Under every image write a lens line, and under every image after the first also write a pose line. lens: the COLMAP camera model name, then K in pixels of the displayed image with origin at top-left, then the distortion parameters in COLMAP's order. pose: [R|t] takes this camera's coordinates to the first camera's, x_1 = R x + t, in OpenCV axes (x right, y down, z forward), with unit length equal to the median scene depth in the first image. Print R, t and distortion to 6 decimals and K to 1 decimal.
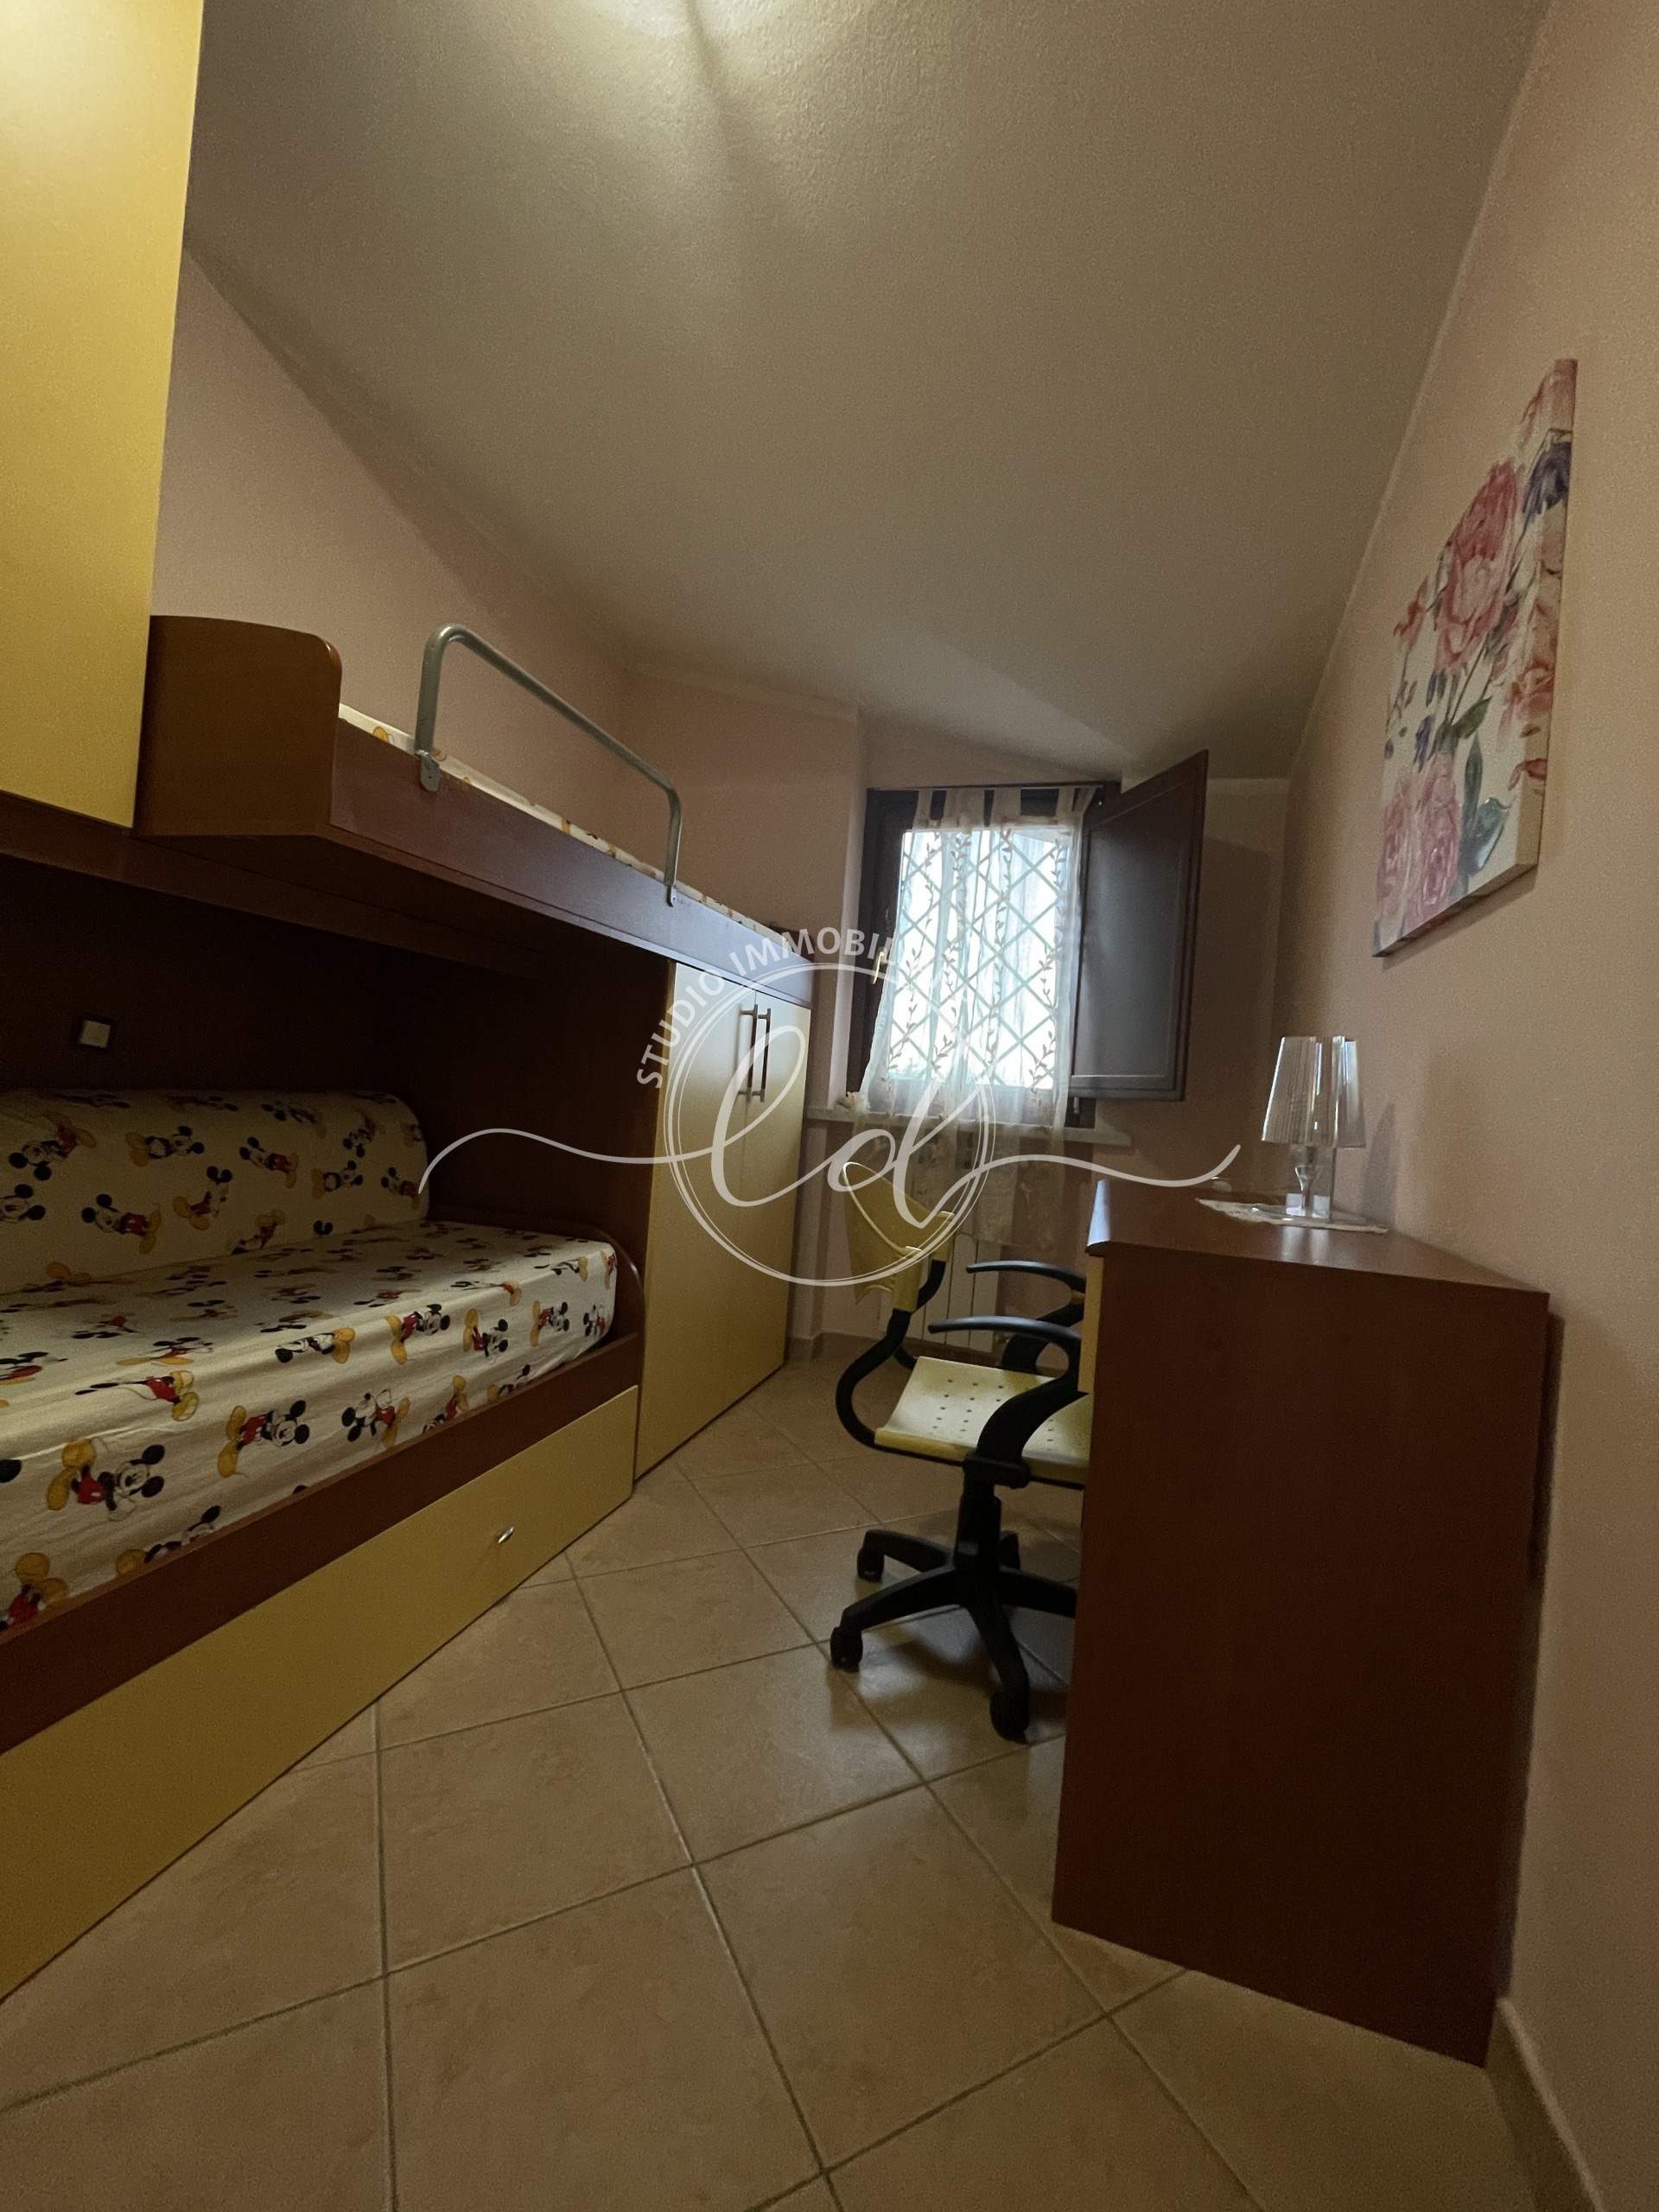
lens RADIAL K [[887.8, 0, 825.0], [0, 887.8, 1094.2], [0, 0, 1]] dist [-0.002336, -0.000483]
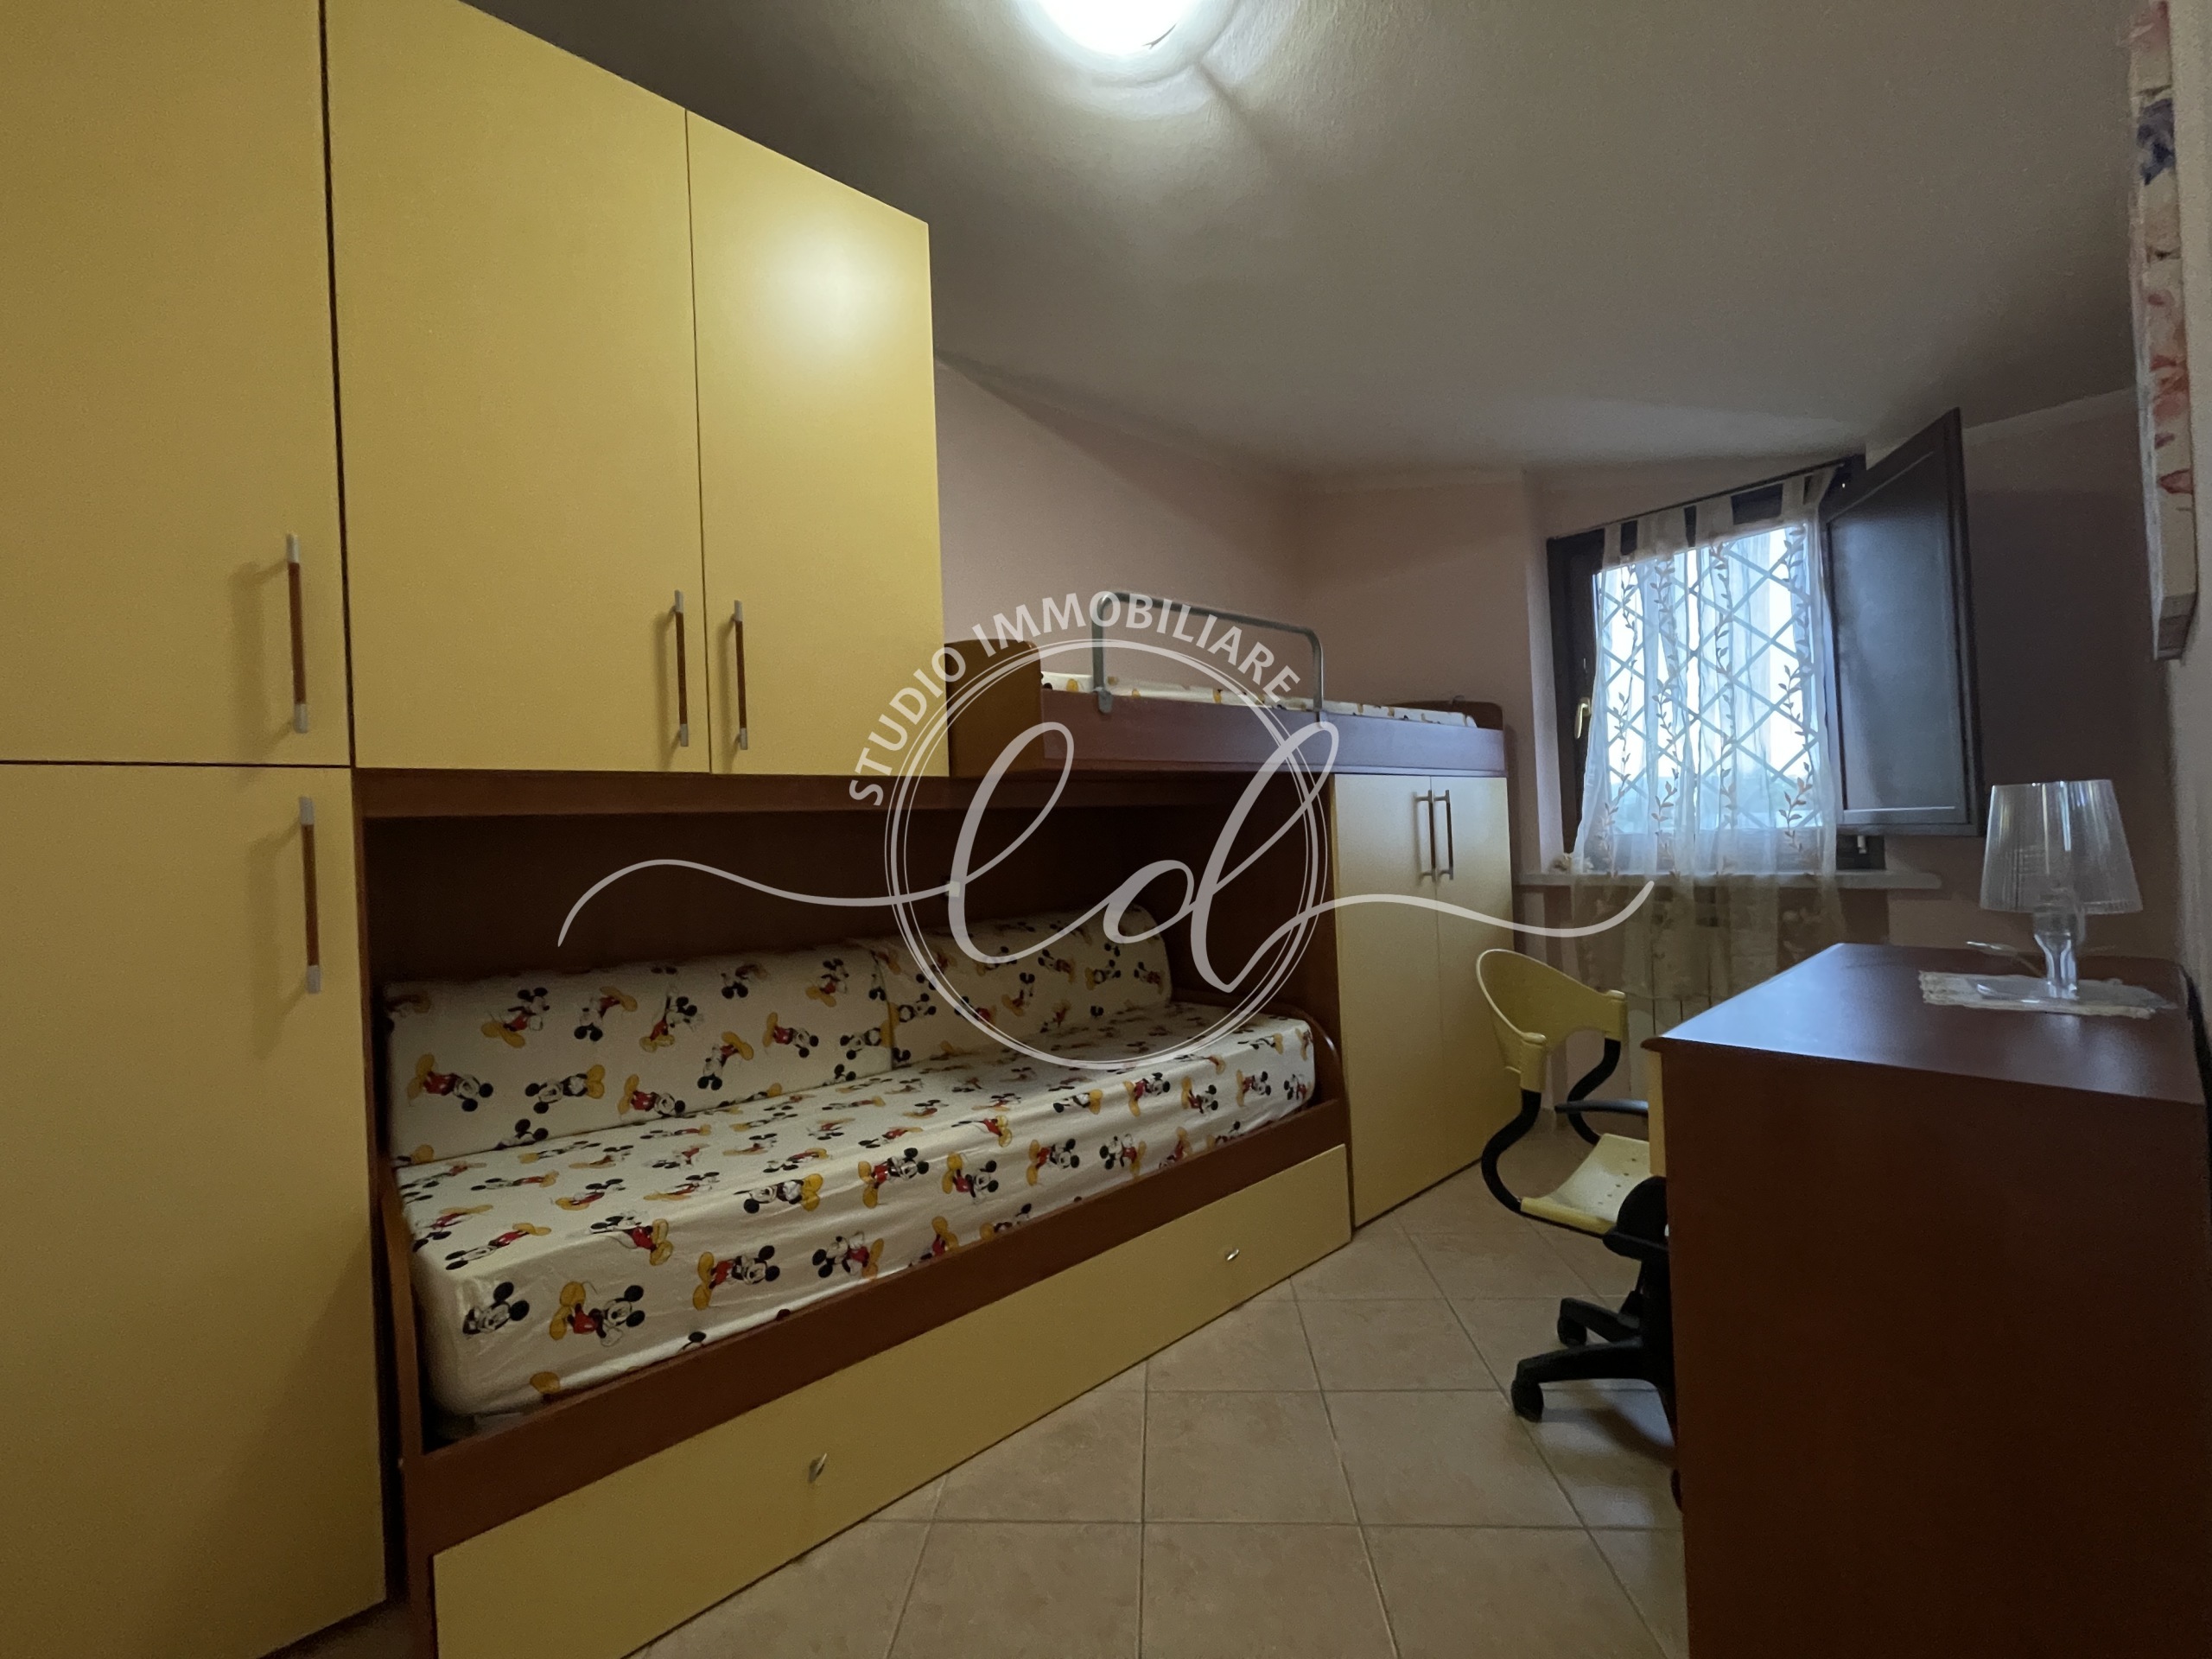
lens RADIAL K [[887.8, 0, 1099.3], [0, 887.8, 831.8], [0, 0, 1]] dist [-0.002336, -0.000483]
pose [[0.845024, -0.117358, -0.521692, 0.189332], [0.108052, 0.992969, -0.048355, -0.059812], [0.523698, -0.015509, 0.851763, -0.159429]]
